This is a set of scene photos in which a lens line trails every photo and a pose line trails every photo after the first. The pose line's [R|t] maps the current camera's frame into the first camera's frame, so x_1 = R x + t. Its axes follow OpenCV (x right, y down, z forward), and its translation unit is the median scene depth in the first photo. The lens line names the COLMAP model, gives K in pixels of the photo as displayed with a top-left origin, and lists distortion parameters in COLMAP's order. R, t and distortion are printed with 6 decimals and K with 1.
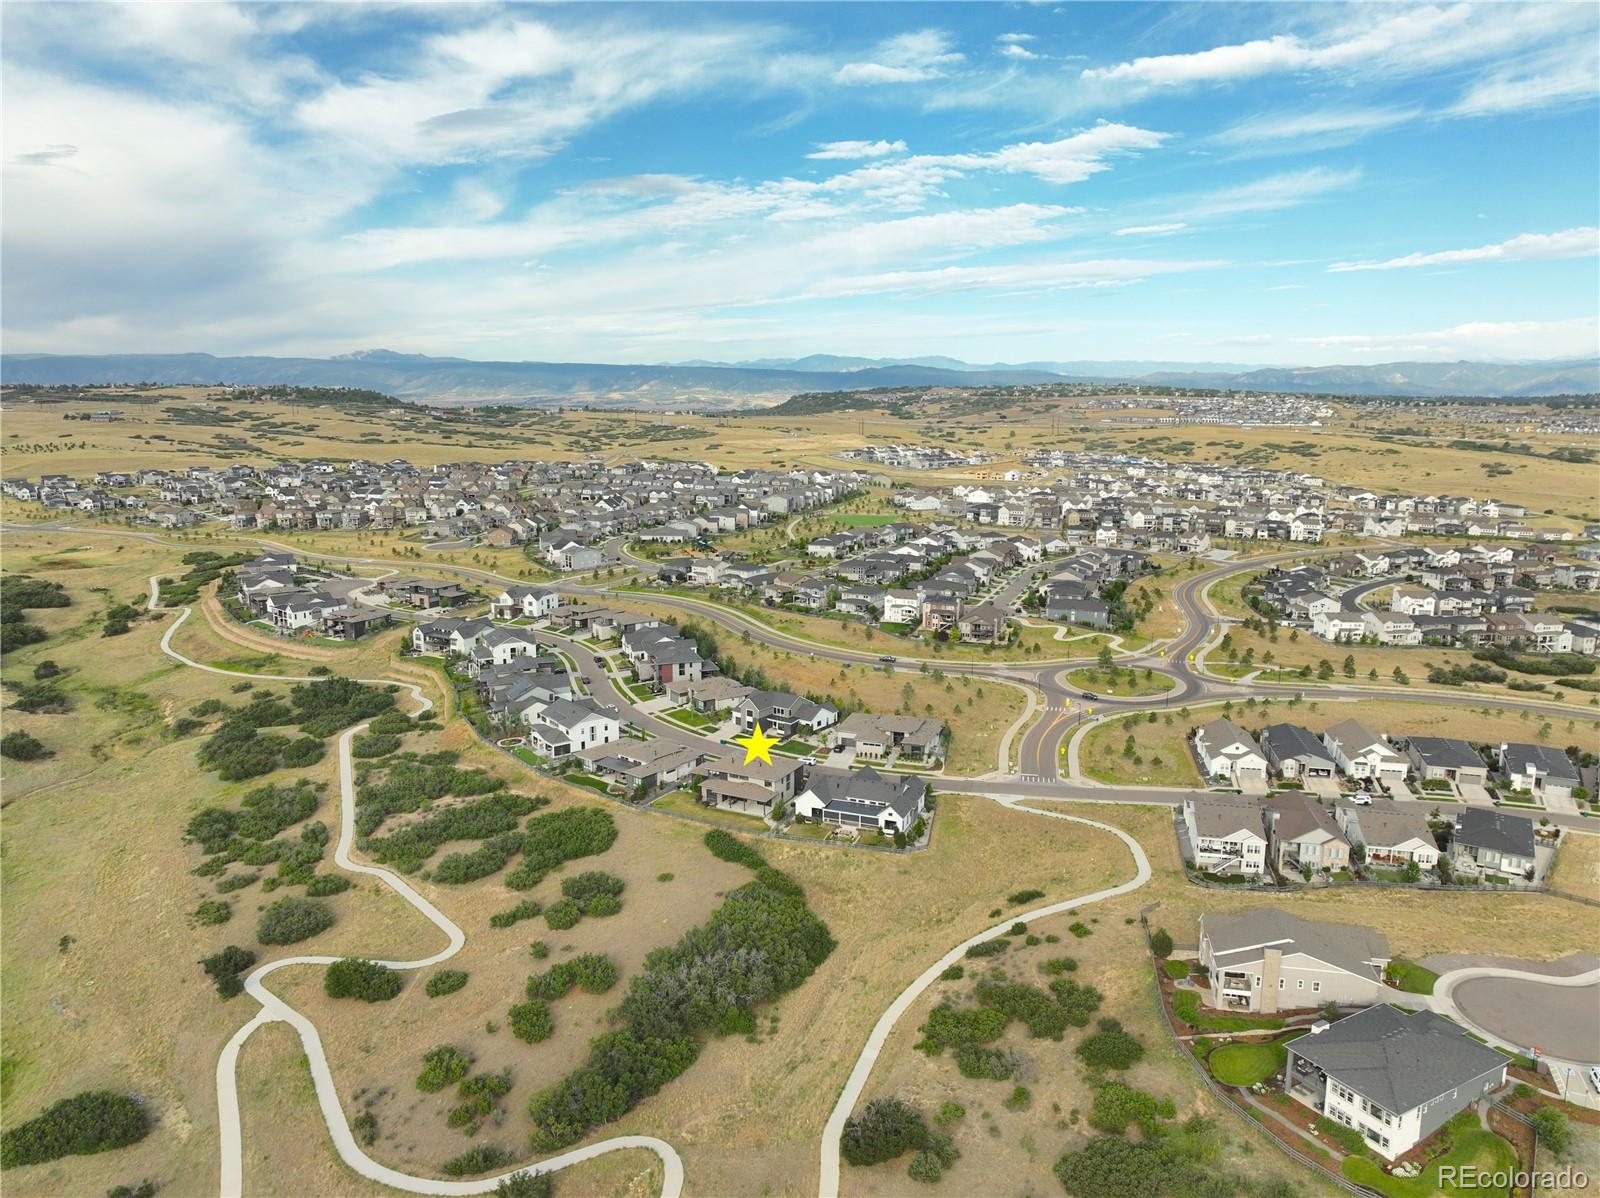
lens RADIAL K [[1127.5, 0, 796.1], [0, 1127.5, 597.0], [0, 0, 1]] dist [0.001267, 0.014969]
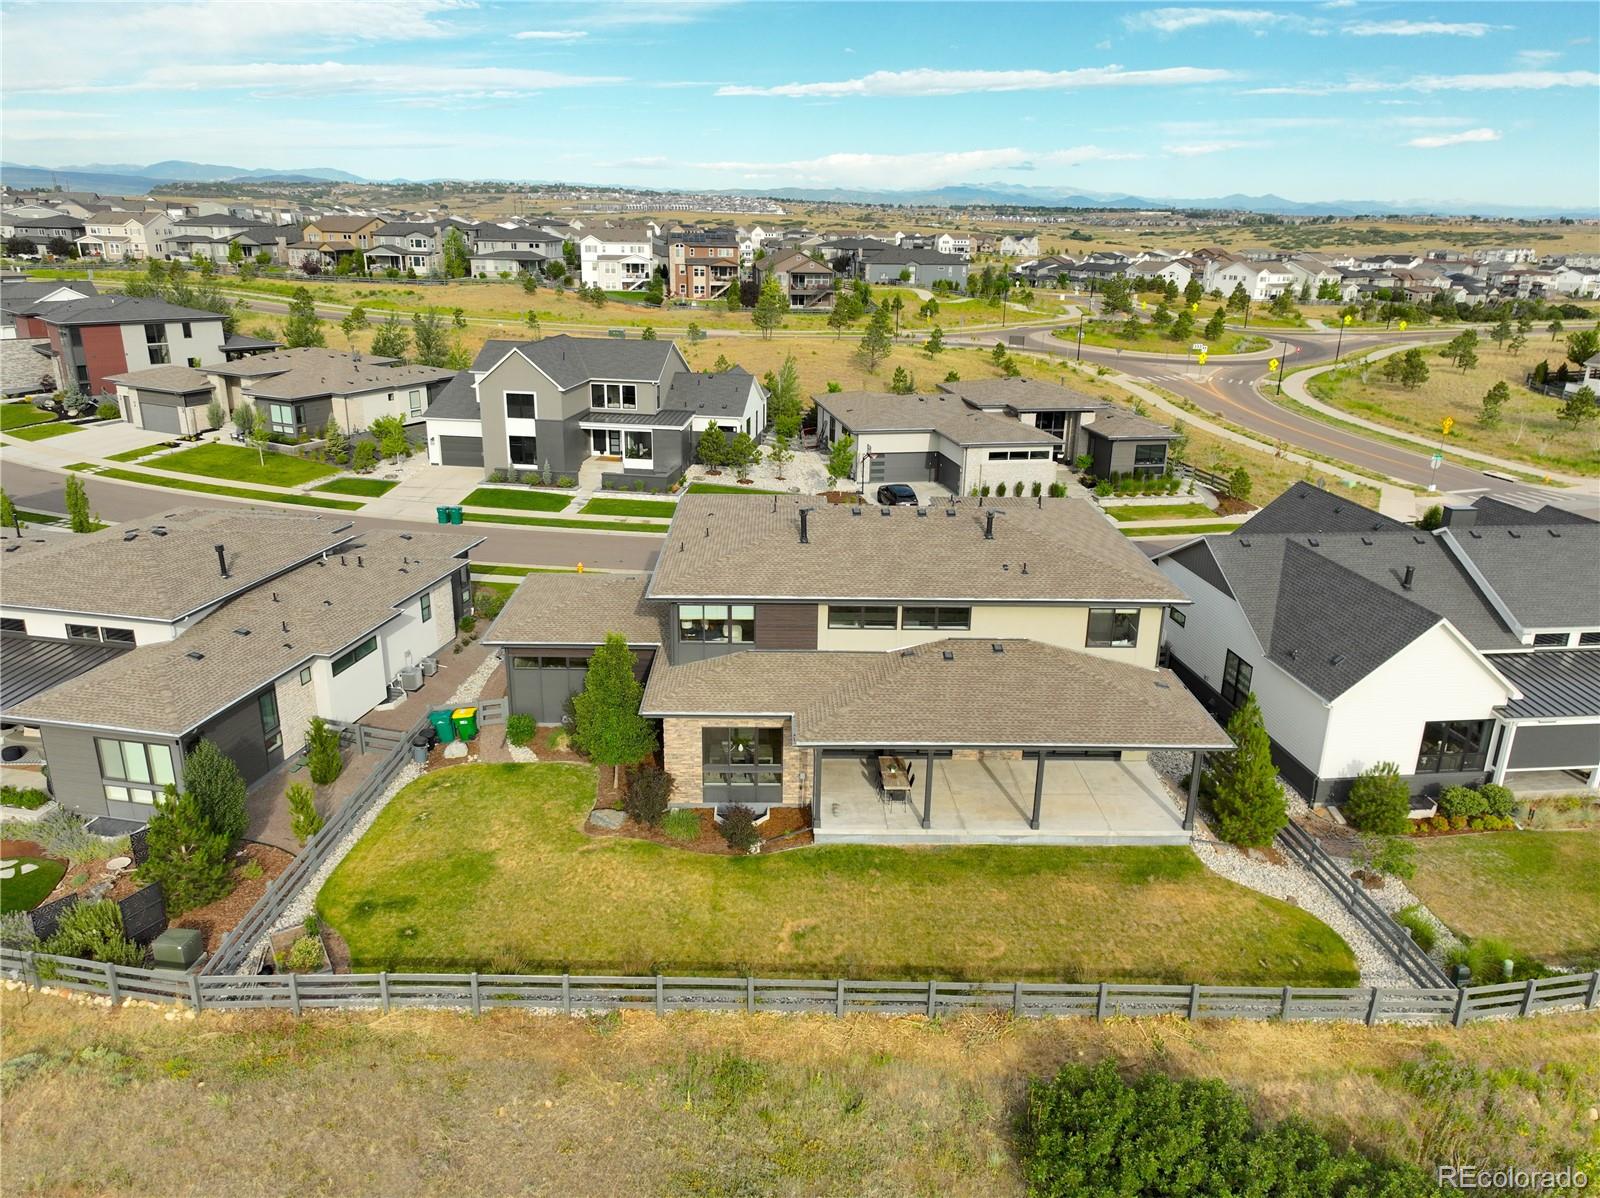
lens RADIAL K [[1127.5, 0, 809.3], [0, 1127.5, 595.2], [0, 0, 1]] dist [0.001267, 0.014969]
pose [[0.875797, -0.139260, 0.462155, -0.097612], [0.070443, 0.984101, 0.163045, 0.094722], [-0.477512, -0.110239, 0.871682, 0.631984]]
